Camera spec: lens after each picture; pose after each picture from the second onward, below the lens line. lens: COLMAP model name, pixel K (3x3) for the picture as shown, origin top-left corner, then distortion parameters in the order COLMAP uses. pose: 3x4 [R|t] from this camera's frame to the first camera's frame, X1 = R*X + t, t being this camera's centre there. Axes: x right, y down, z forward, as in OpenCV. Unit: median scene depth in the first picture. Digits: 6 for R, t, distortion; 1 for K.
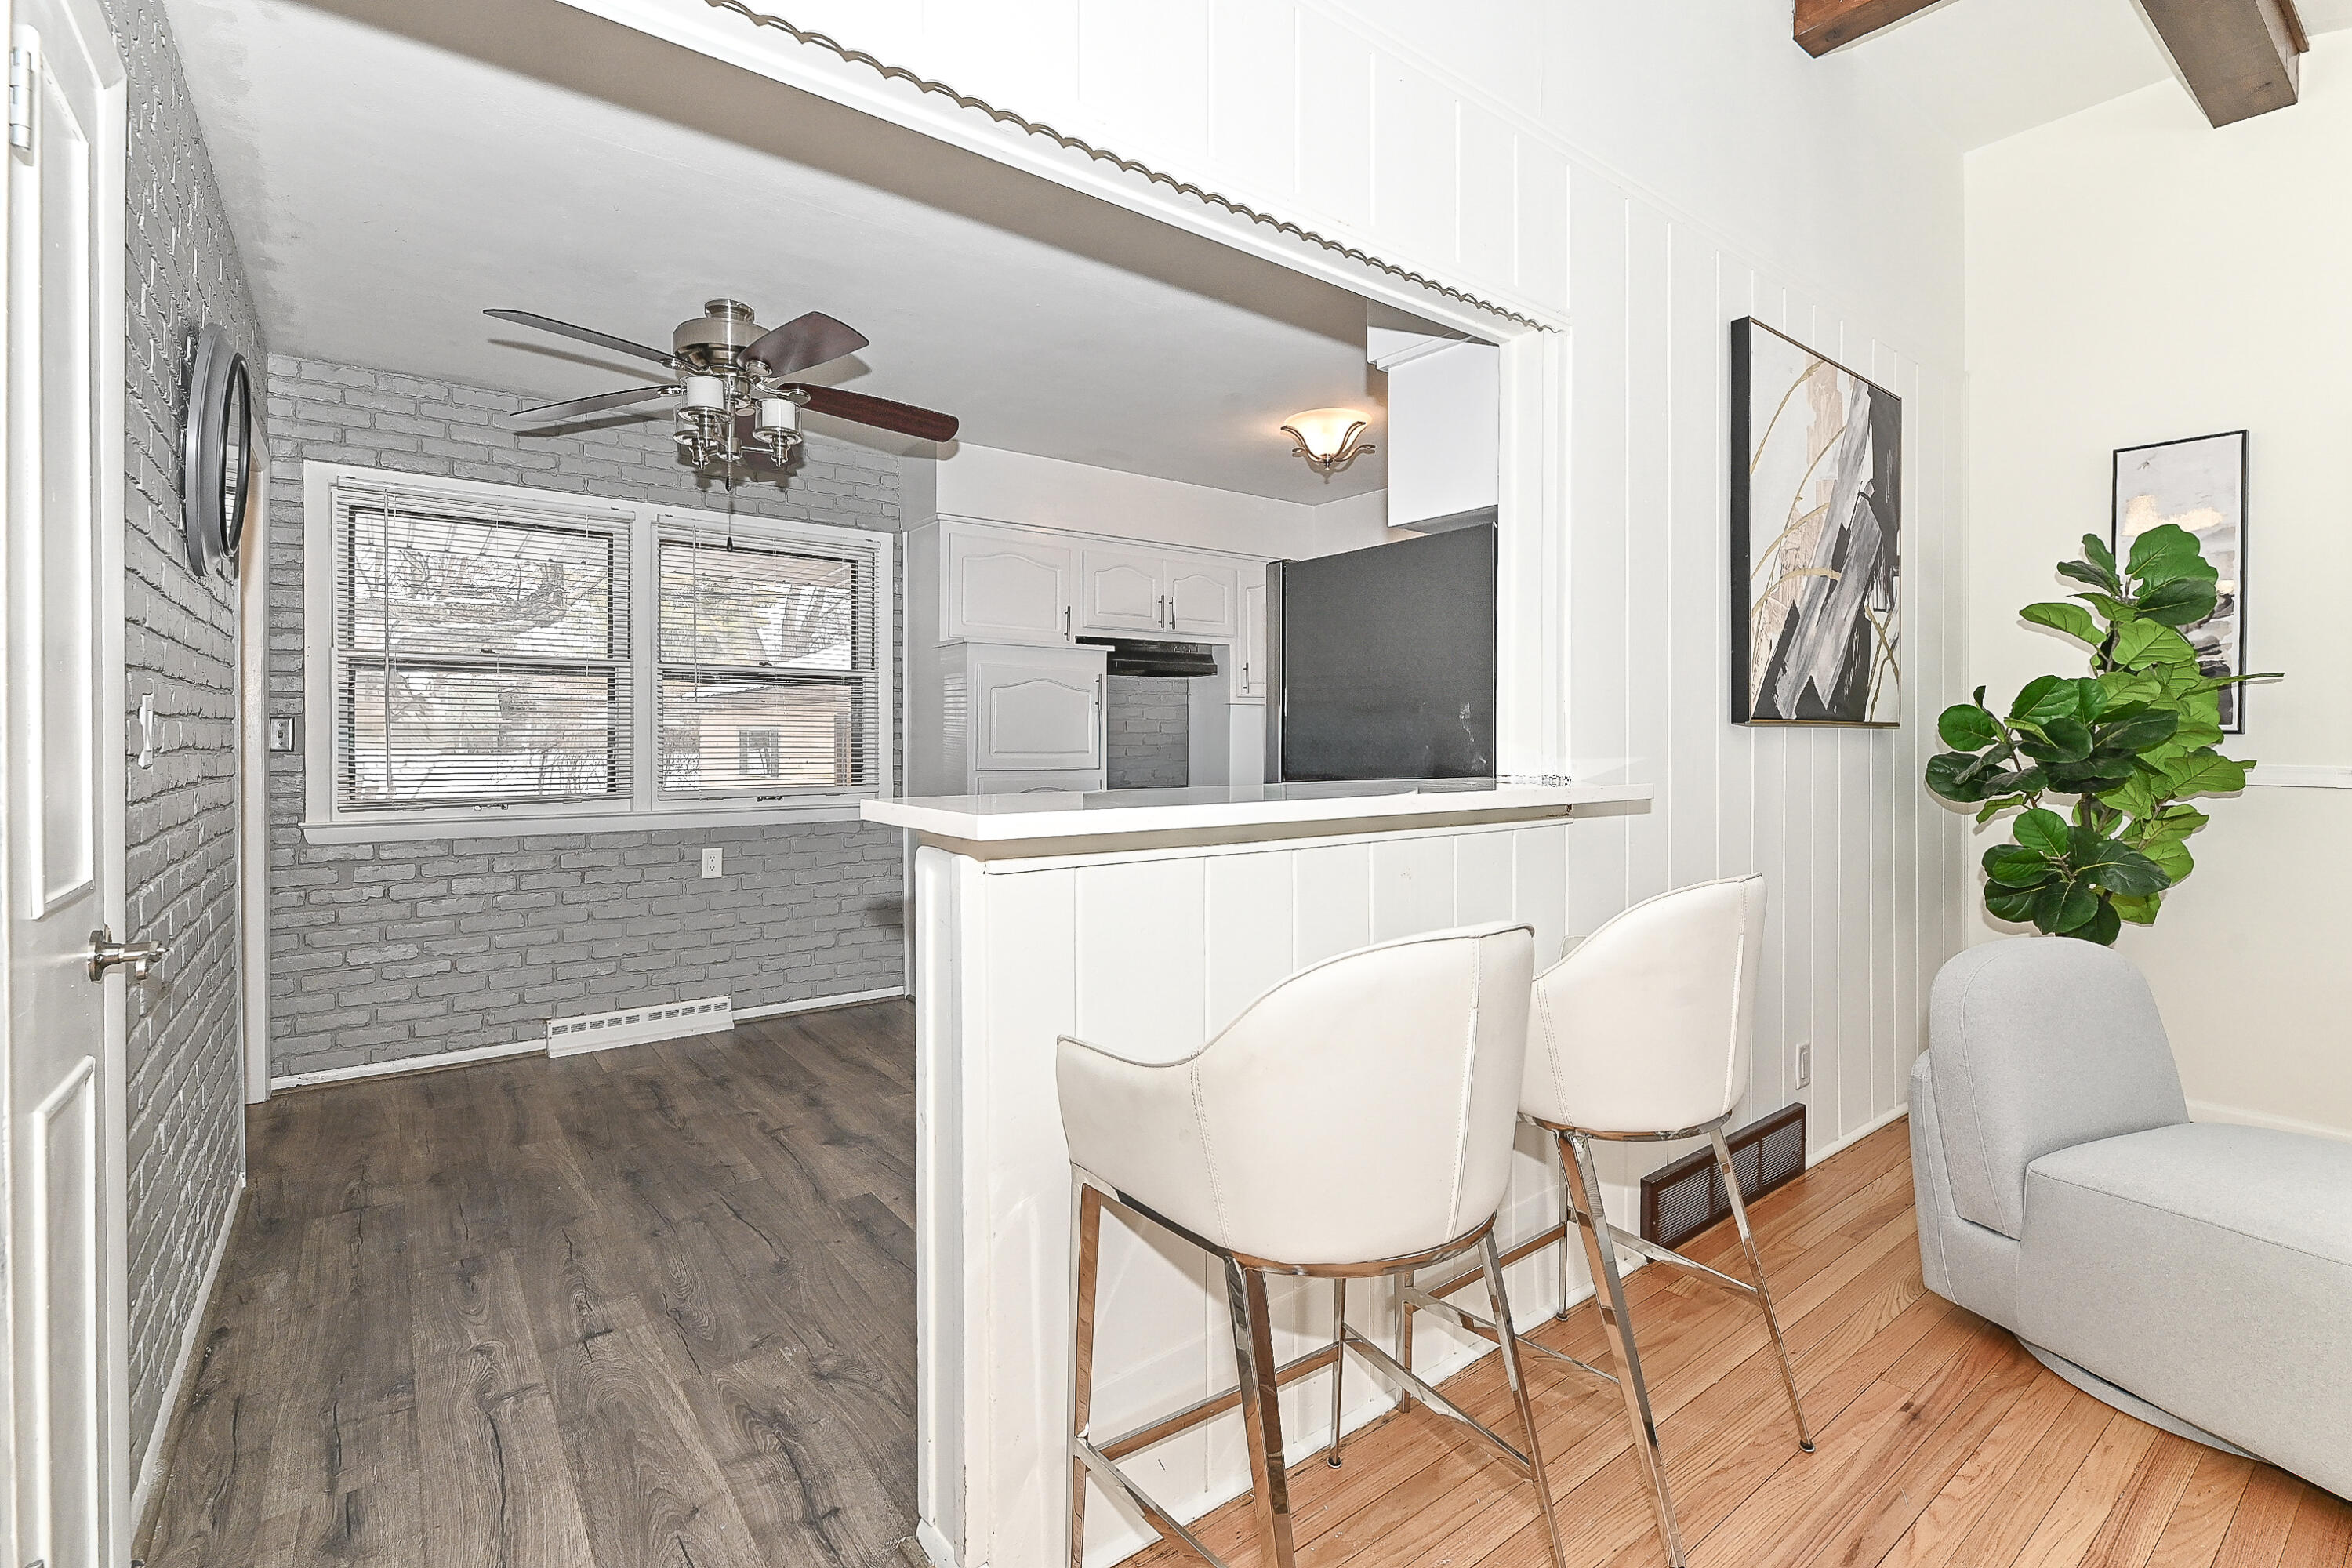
lens RADIAL K [[1060.2, 0, 1194.3], [0, 1060.2, 737.6], [0, 0, 1]] dist [0.000458, 0.000687]
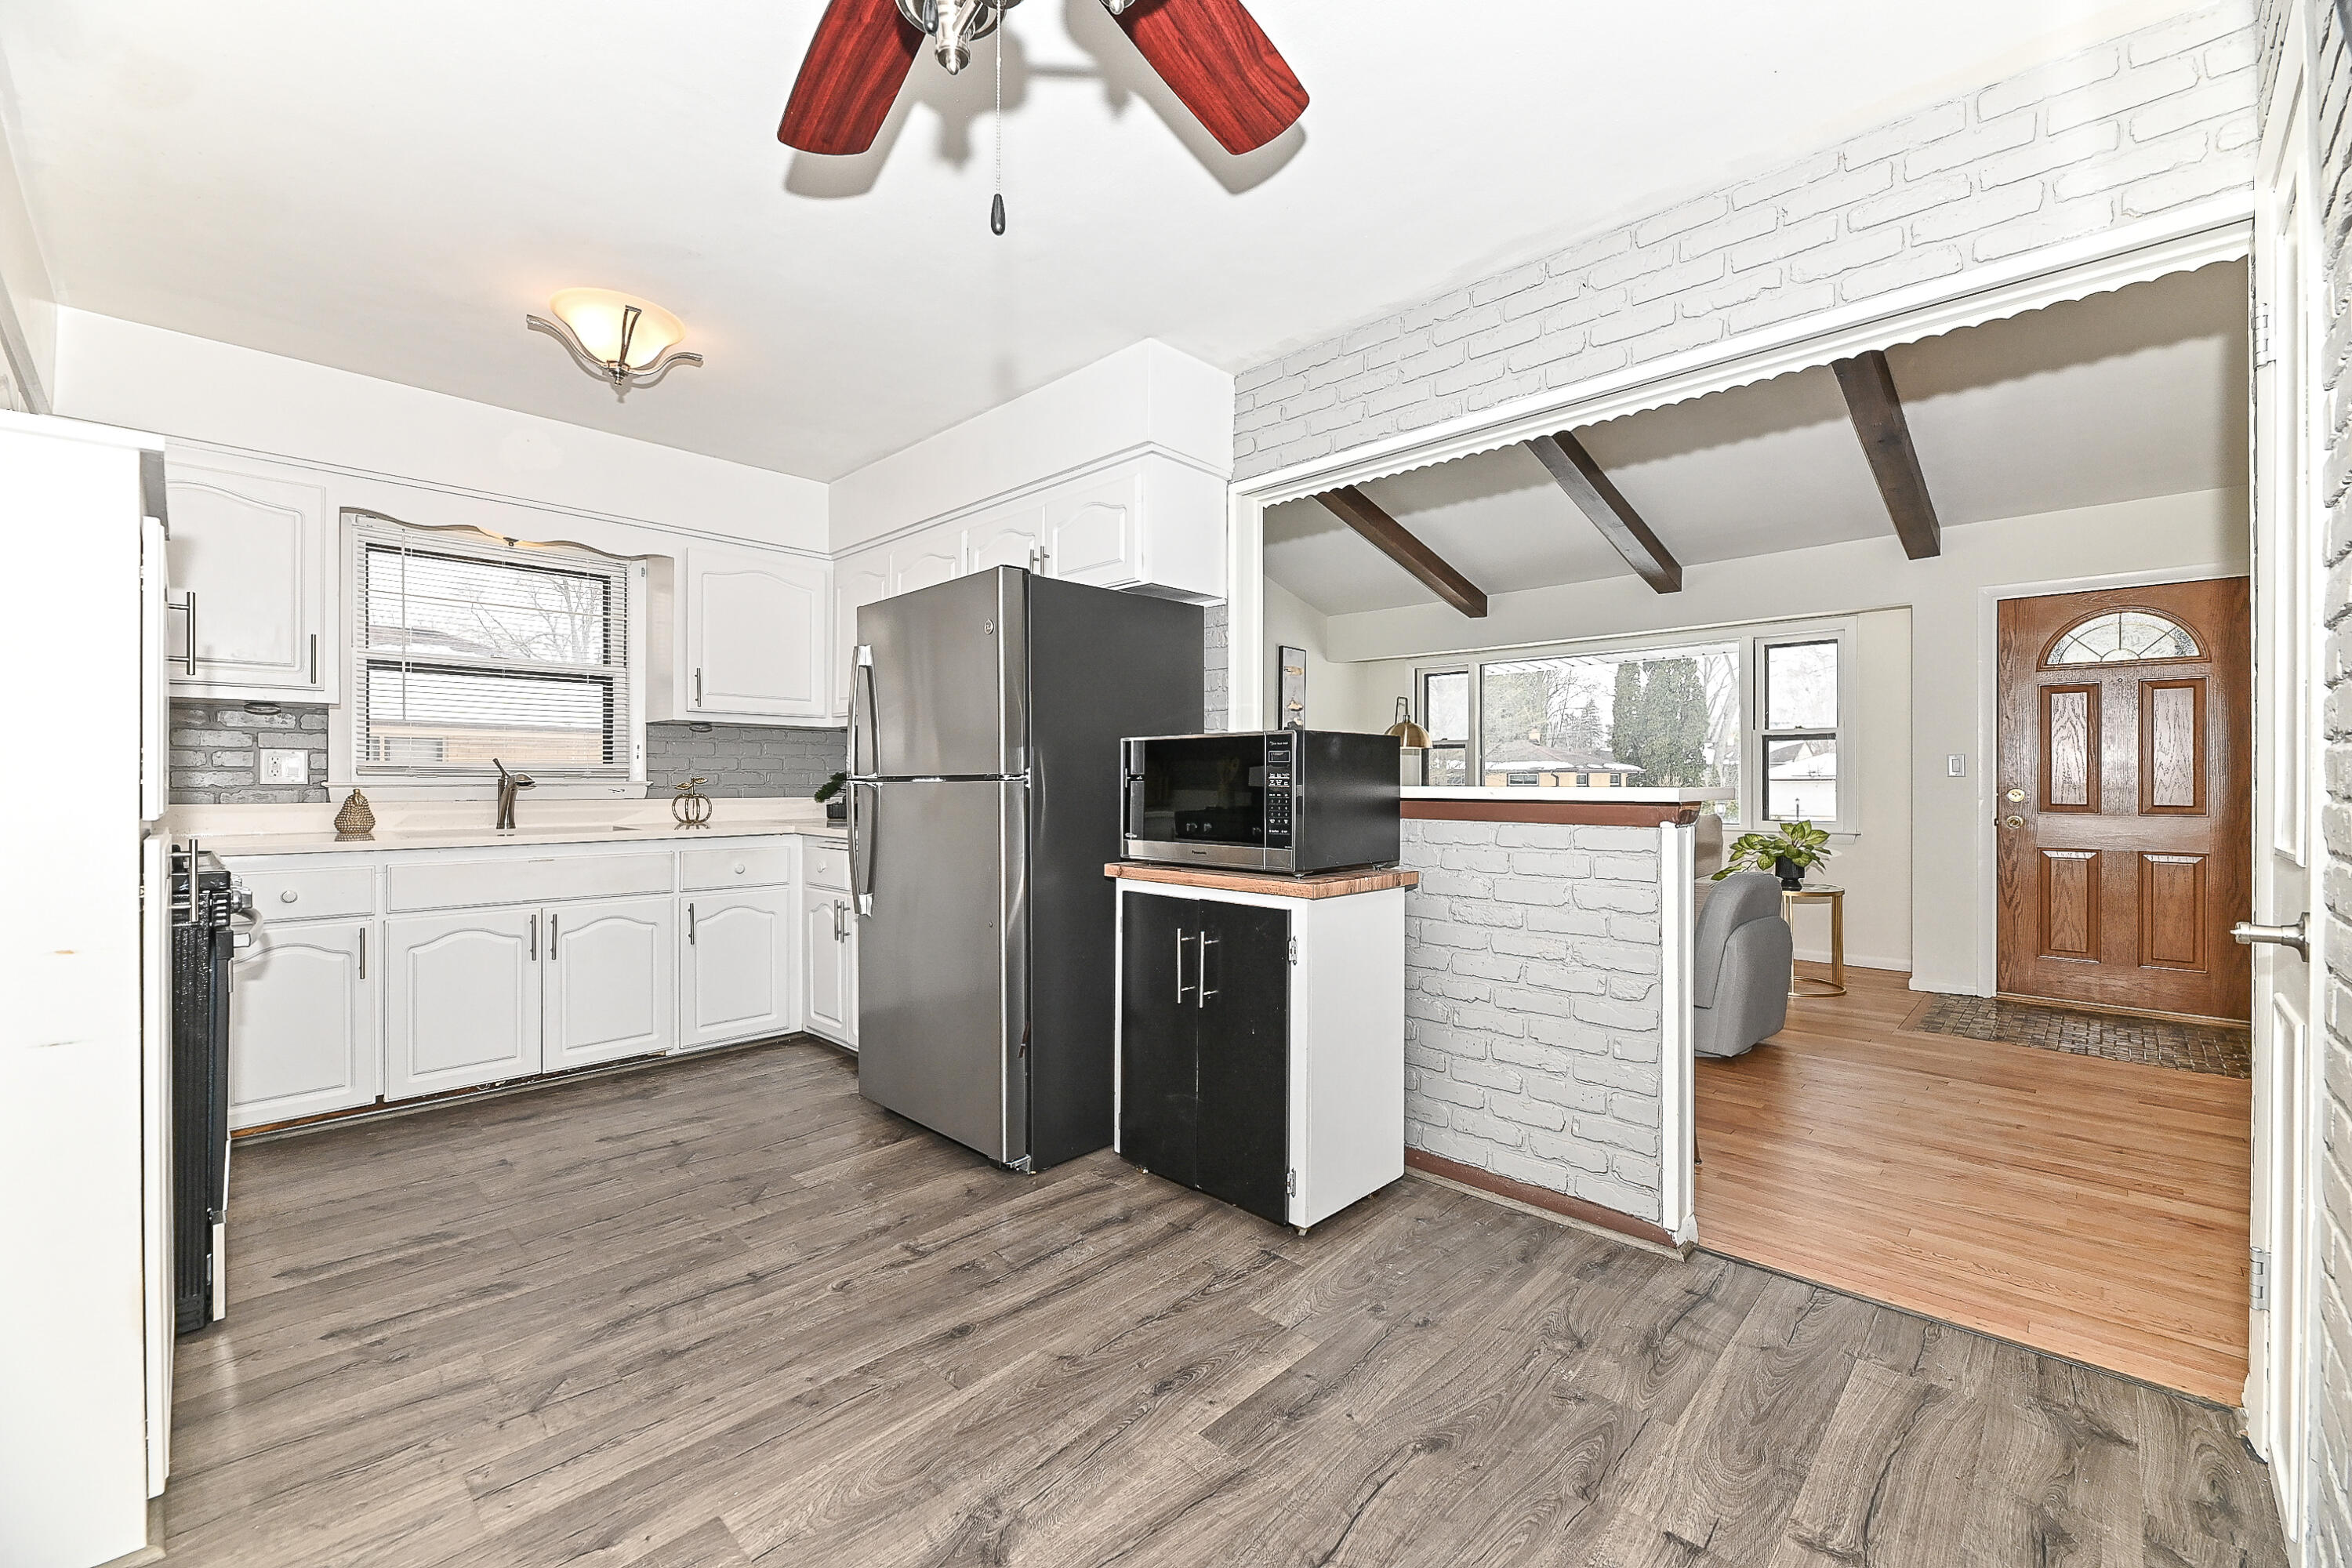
lens RADIAL K [[959.2, 0, 1176.9], [0, 959.2, 782.2], [0, 0, 1]] dist [-0.001750, -0.000752]
pose [[-0.149851, 0.000874, 0.988708, -0.614884], [0.000858, 0.999999, -0.000754, 0.020196], [-0.988708, 0.000736, -0.149851, 0.767981]]
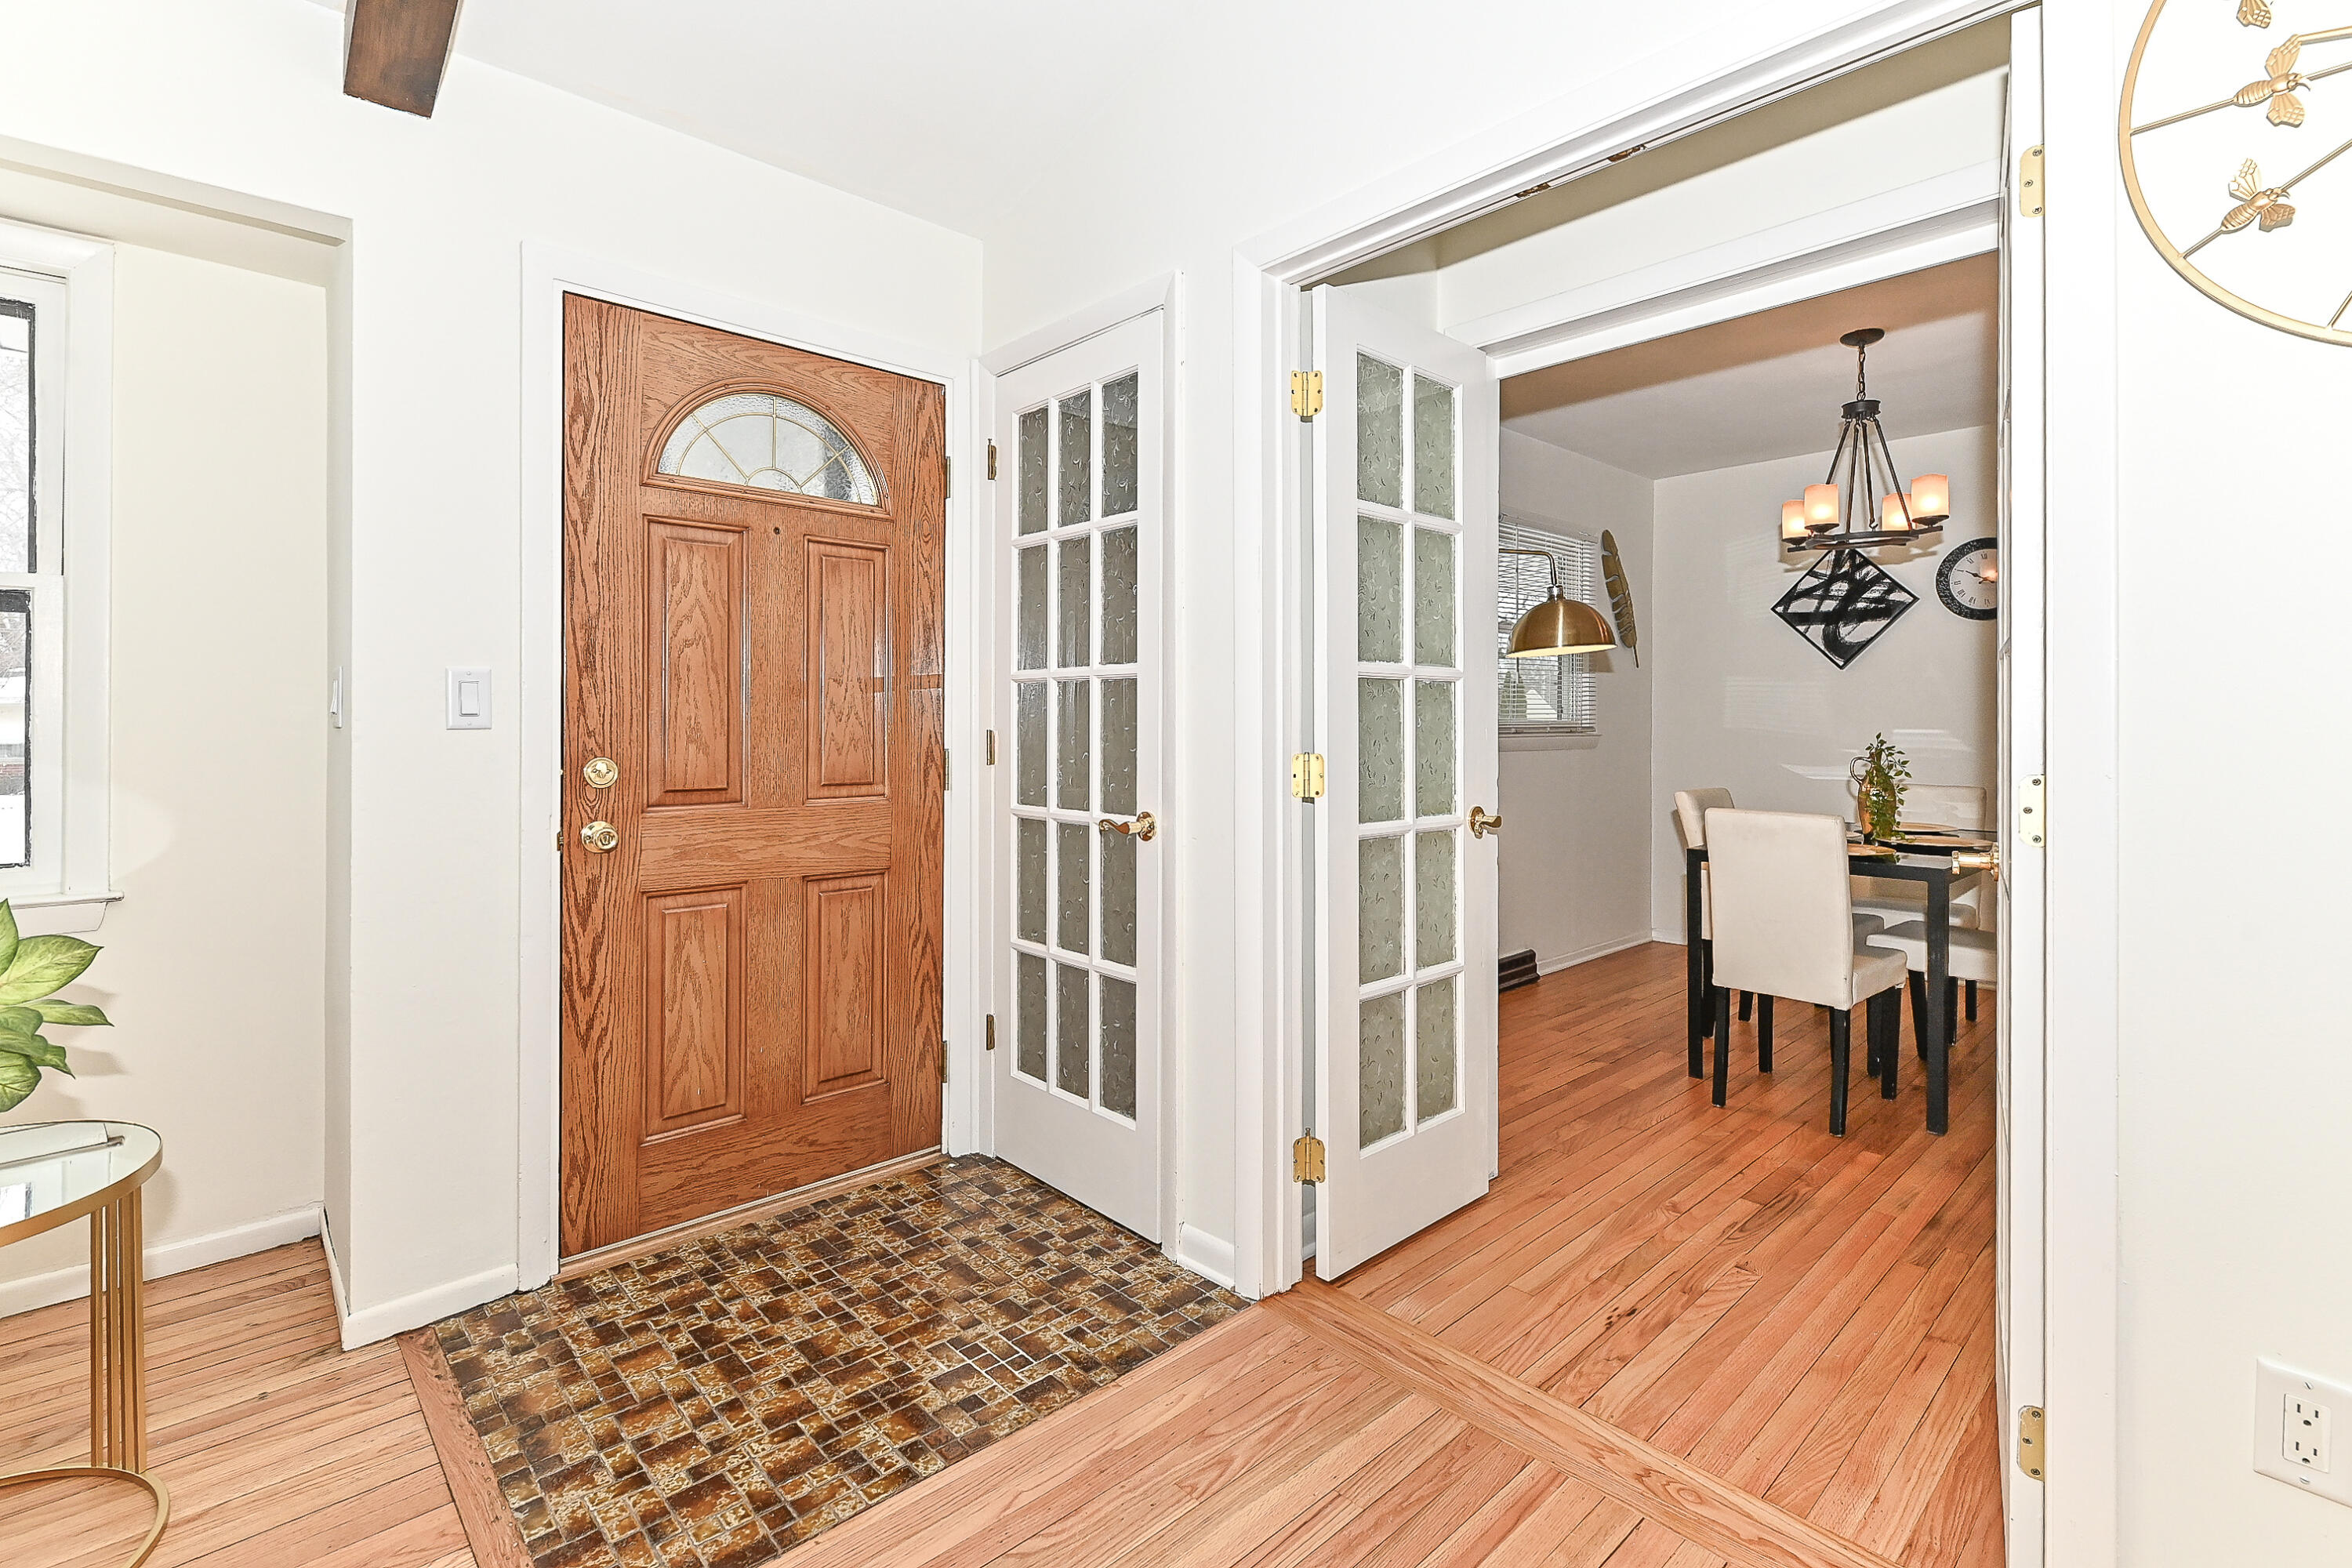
lens RADIAL K [[1060.2, 0, 1162.7], [0, 1060.2, 715.4], [0, 0, 1]] dist [0.000458, 0.000687]
pose [[-0.996580, -0.000076, -0.082631, -0.492490], [0.000153, 0.999996, -0.002768, 0.018387], [0.082631, -0.002771, -0.996576, 0.667249]]
